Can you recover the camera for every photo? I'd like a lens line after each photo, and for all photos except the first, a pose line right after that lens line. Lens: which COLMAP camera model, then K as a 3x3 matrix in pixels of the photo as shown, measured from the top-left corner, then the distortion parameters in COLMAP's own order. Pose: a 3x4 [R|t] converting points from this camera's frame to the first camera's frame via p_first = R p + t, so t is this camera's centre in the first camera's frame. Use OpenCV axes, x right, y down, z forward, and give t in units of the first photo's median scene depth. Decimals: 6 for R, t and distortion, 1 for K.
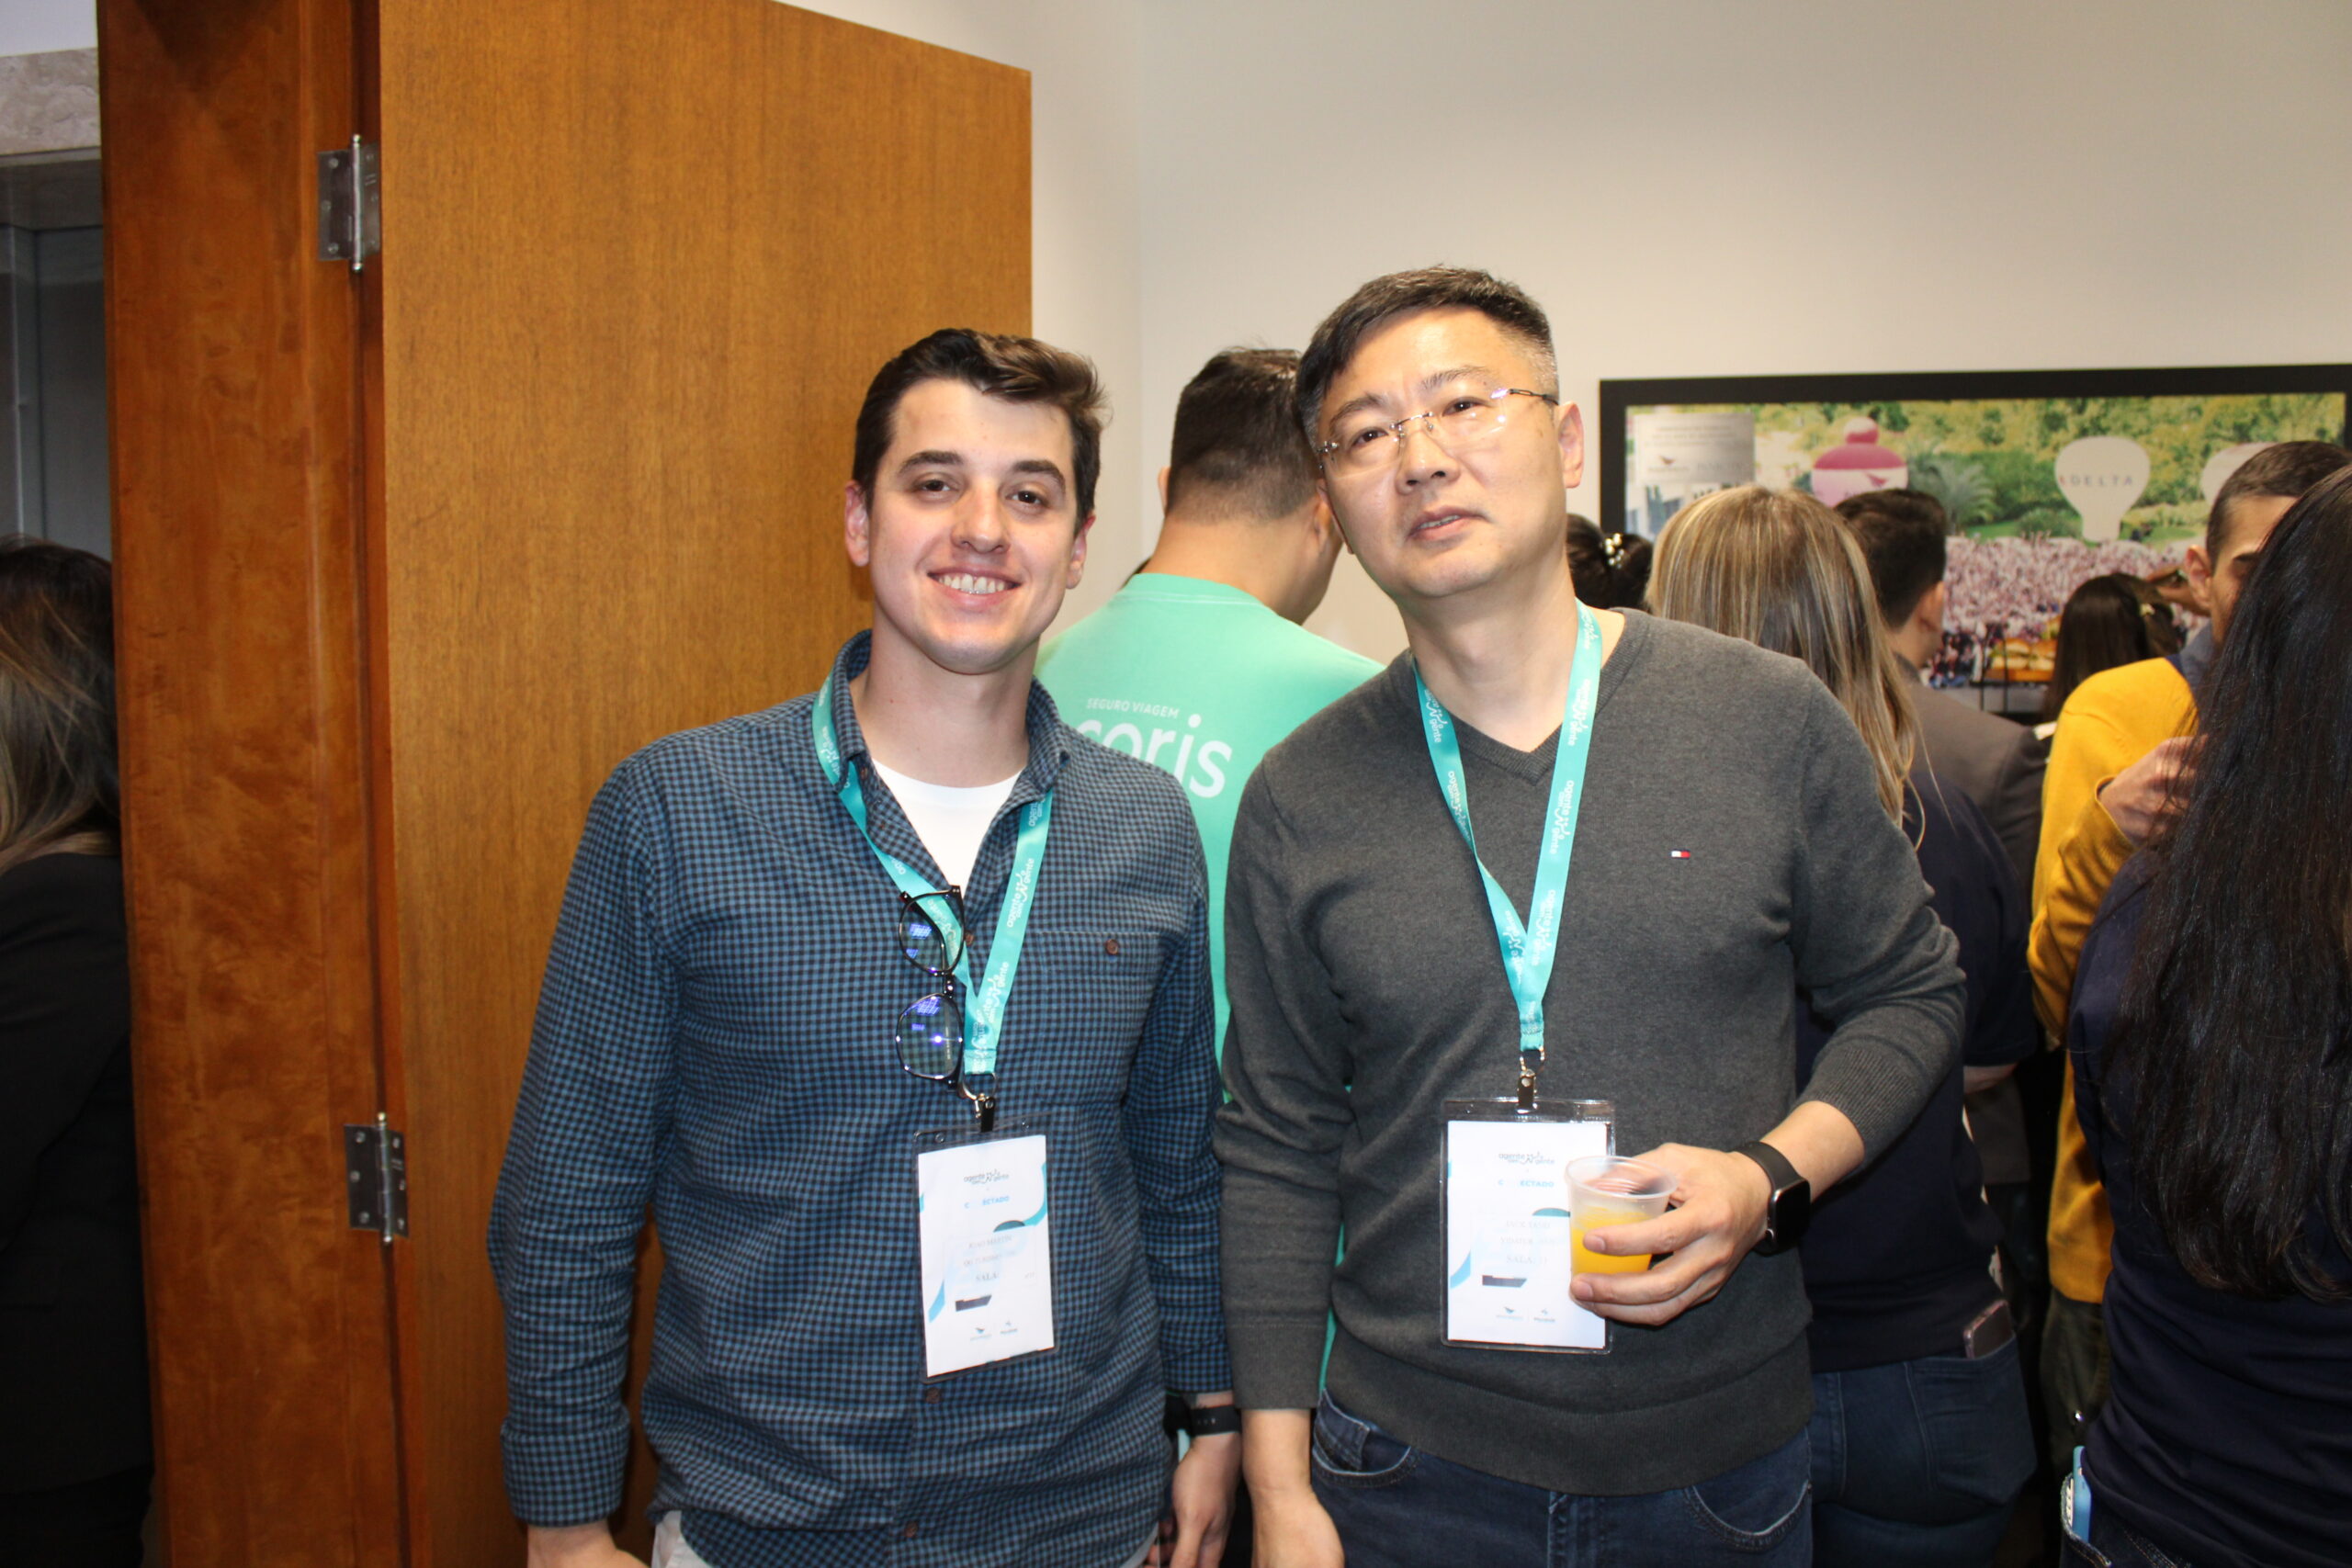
lens RADIAL K [[1922.4, 0, 1184.1], [0, 1922.4, 764.8], [0, 0, 1]] dist [-0.174229, 0.154552]
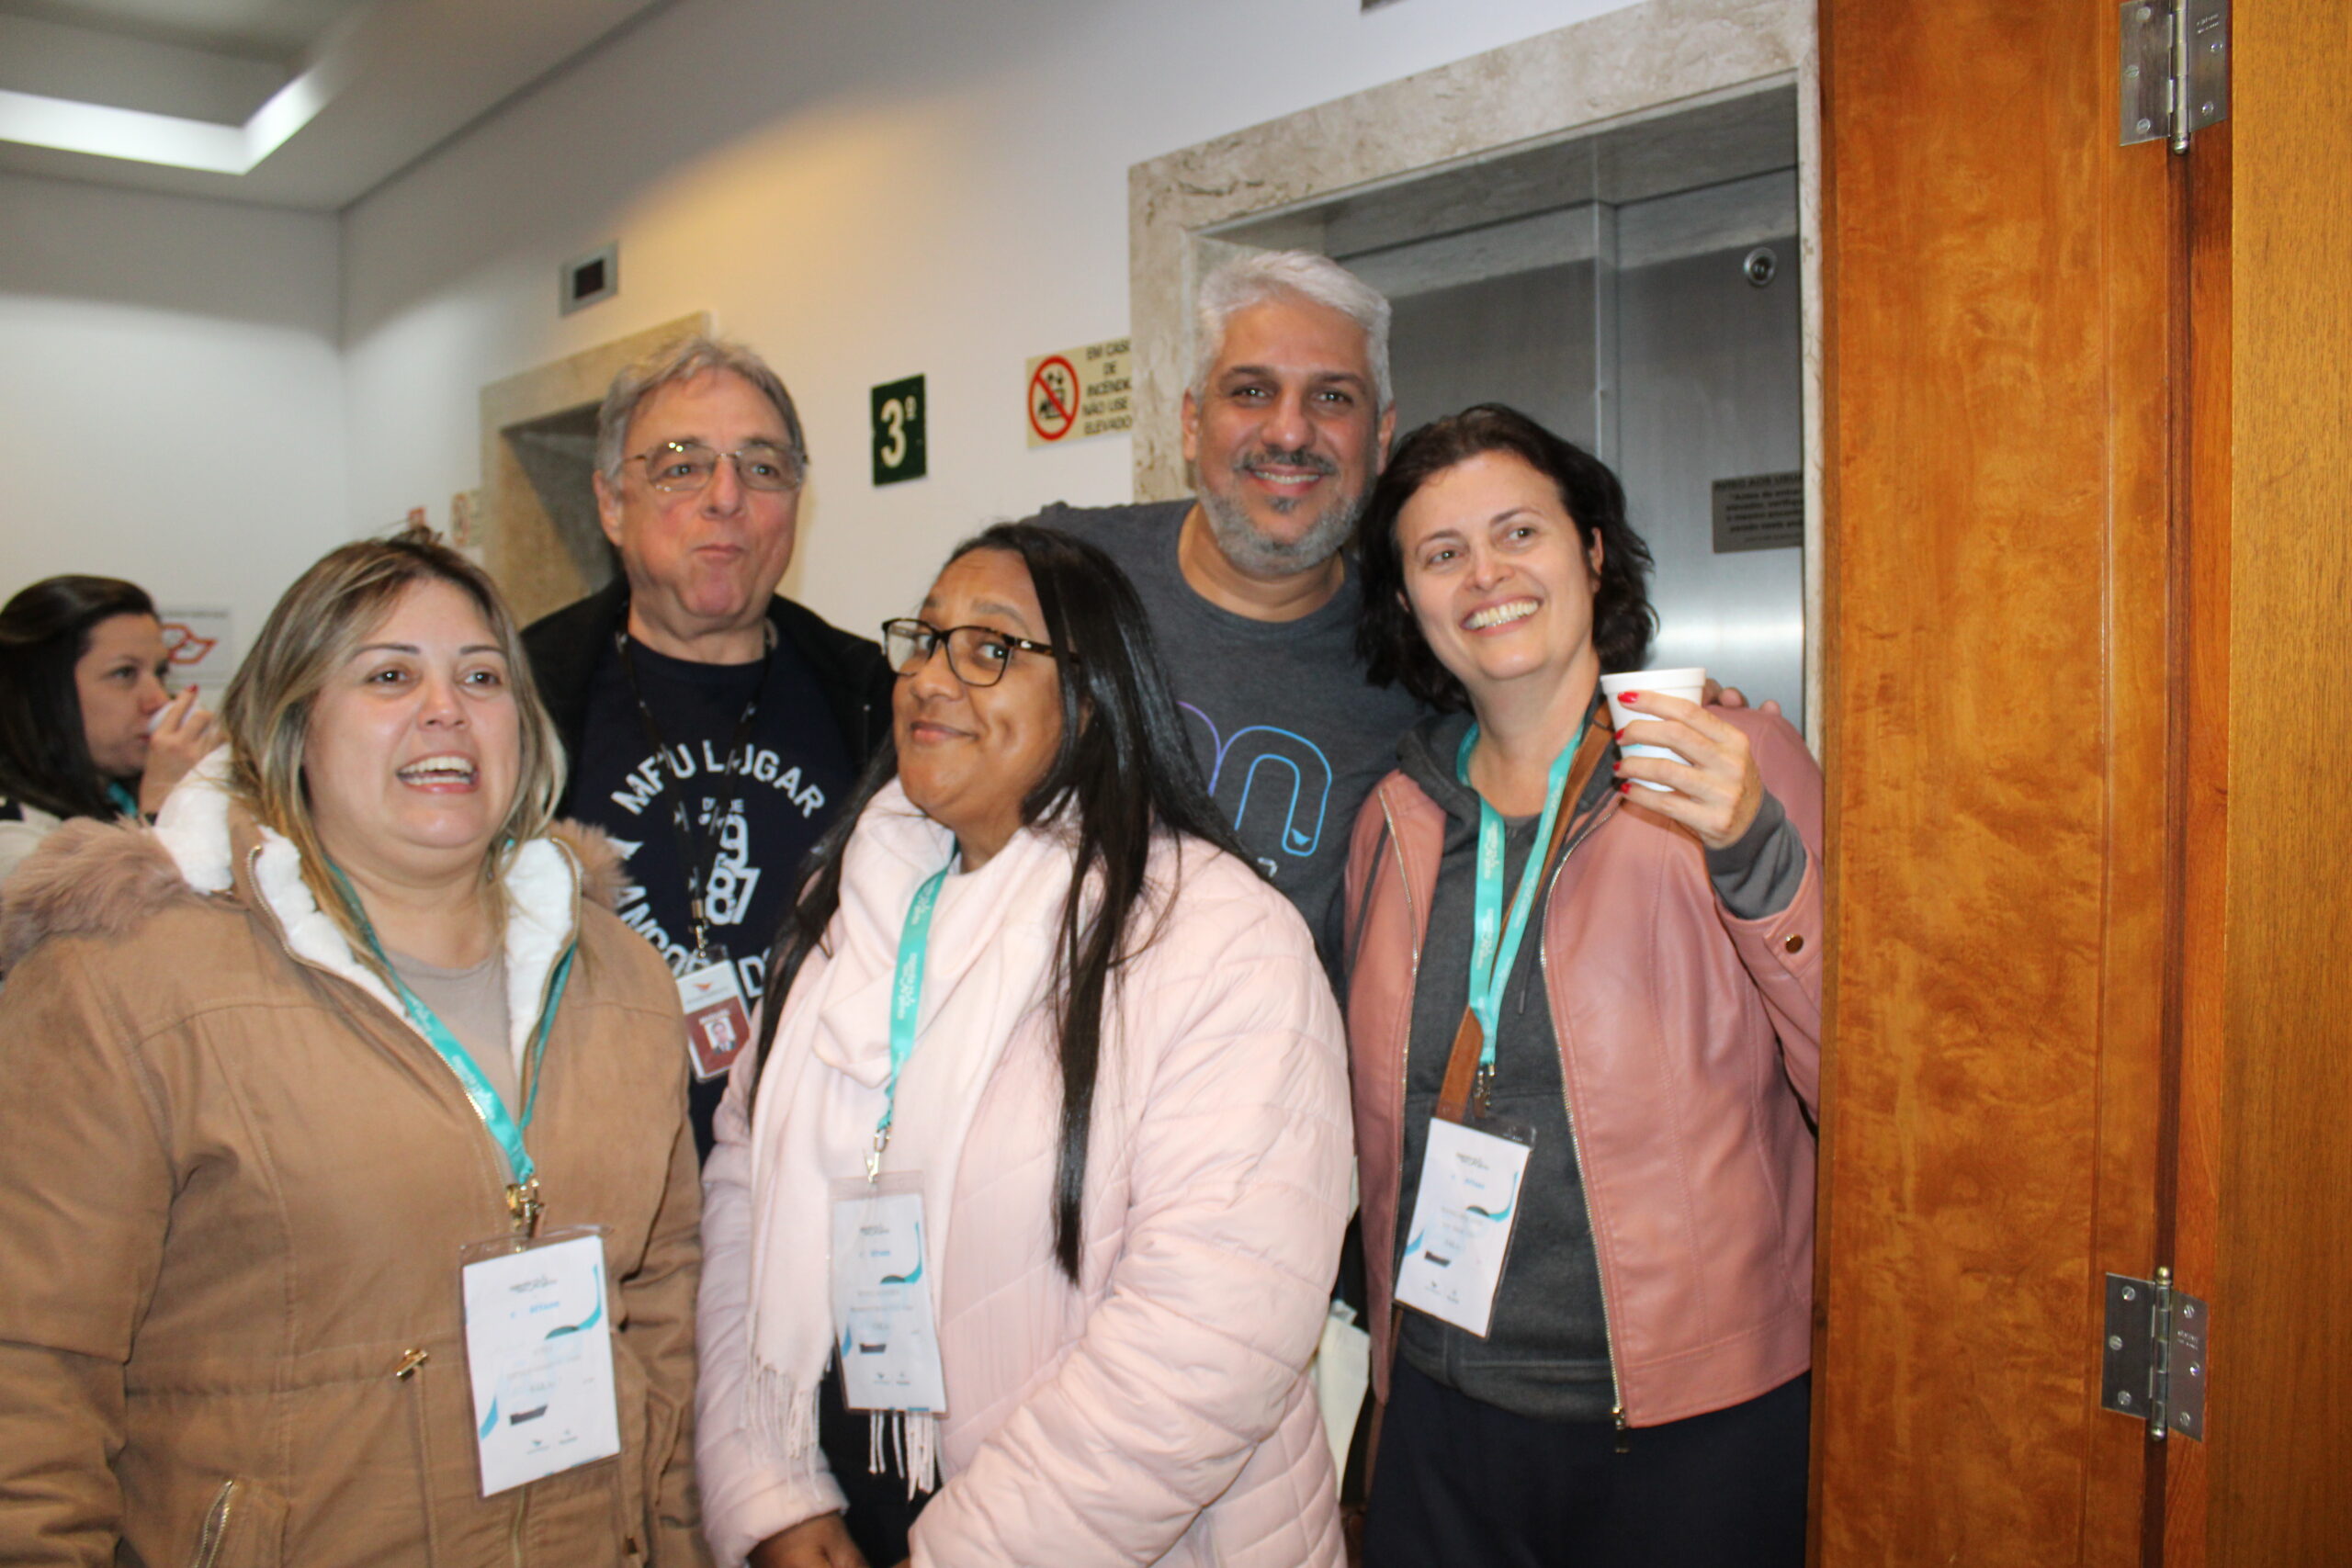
lens RADIAL K [[1922.4, 0, 1184.1], [0, 1922.4, 764.8], [0, 0, 1]] dist [-0.174229, 0.154552]
pose [[0.794443, 0.027447, -0.606719, -0.298816], [-0.032251, 0.999475, 0.002986, -0.006397], [0.606482, 0.017195, 0.794911, 0.160516]]
